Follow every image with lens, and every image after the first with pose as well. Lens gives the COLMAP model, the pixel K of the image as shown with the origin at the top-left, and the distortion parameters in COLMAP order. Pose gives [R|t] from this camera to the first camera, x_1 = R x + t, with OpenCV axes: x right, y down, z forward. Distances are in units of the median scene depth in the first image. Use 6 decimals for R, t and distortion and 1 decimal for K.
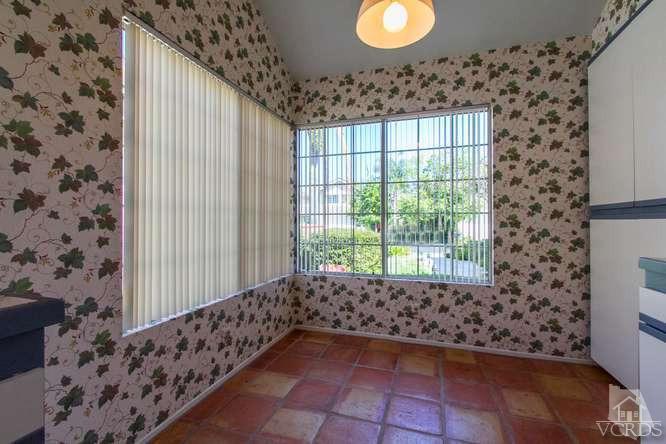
lens RADIAL K [[314.5, 0, 327.5], [0, 314.5, 219.3], [0, 0, 1]] dist [-0.002902, -0.000435]
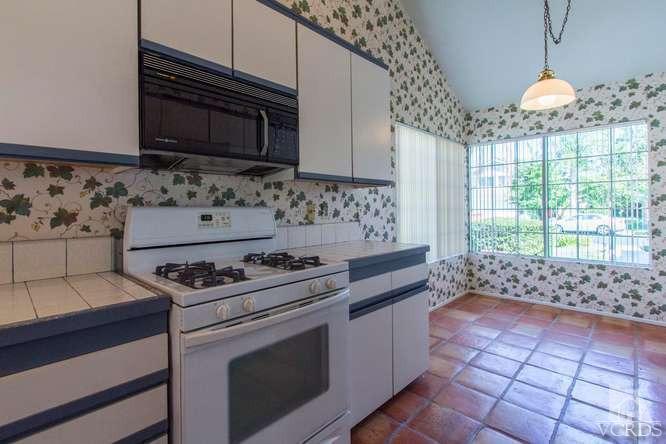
lens RADIAL K [[314.5, 0, 329.3], [0, 314.5, 208.5], [0, 0, 1]] dist [-0.002902, -0.000435]
pose [[0.900454, -0.010320, -0.434830, -0.058550], [0.015053, 0.999859, 0.007443, -0.043013], [0.434692, -0.013248, 0.900482, -0.552166]]
